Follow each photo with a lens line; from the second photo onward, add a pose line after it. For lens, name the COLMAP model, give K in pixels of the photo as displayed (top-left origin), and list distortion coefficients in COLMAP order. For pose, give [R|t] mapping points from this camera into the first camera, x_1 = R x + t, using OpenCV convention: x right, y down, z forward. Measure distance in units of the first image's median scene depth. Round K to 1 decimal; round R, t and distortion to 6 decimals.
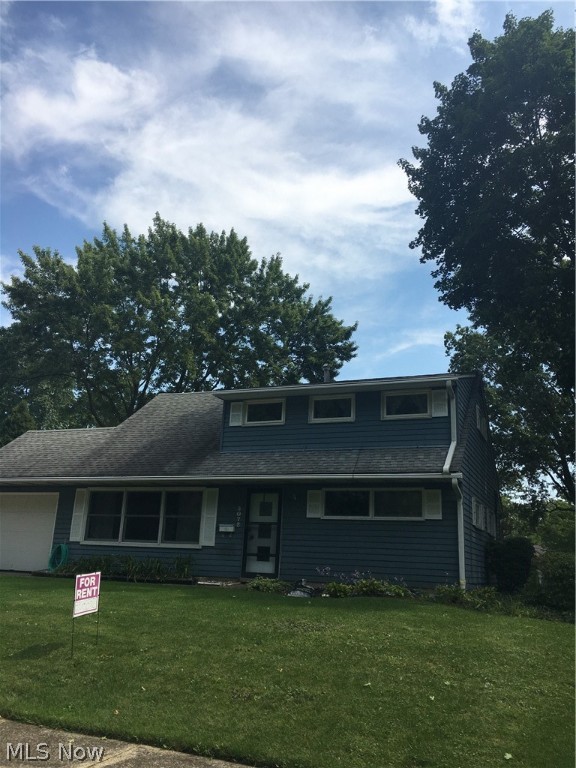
lens RADIAL K [[655.9, 0, 292.2], [0, 655.9, 385.9], [0, 0, 1]] dist [0.067284, -0.099575]
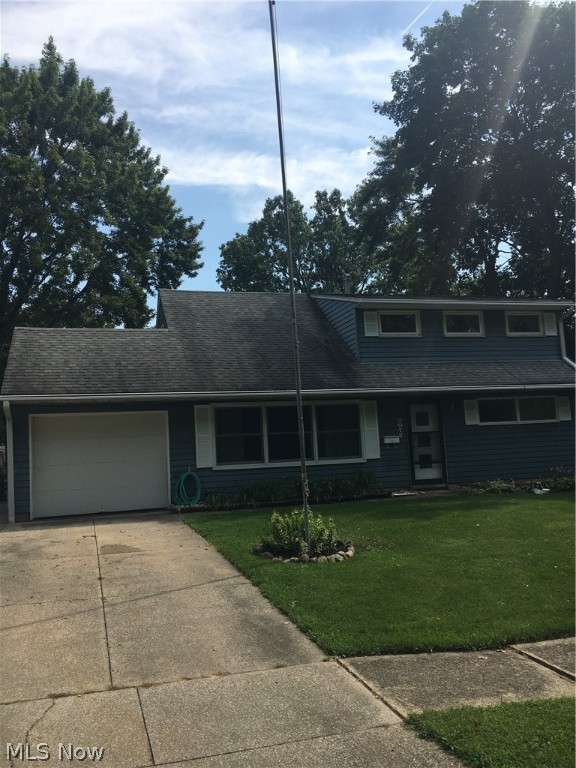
lens RADIAL K [[655.9, 0, 303.2], [0, 655.9, 391.3], [0, 0, 1]] dist [0.067284, -0.099575]
pose [[0.774298, -0.020045, 0.632504, -0.816087], [-0.078159, 0.988816, 0.127018, 0.027401], [-0.627976, -0.147785, 0.764071, 0.330178]]
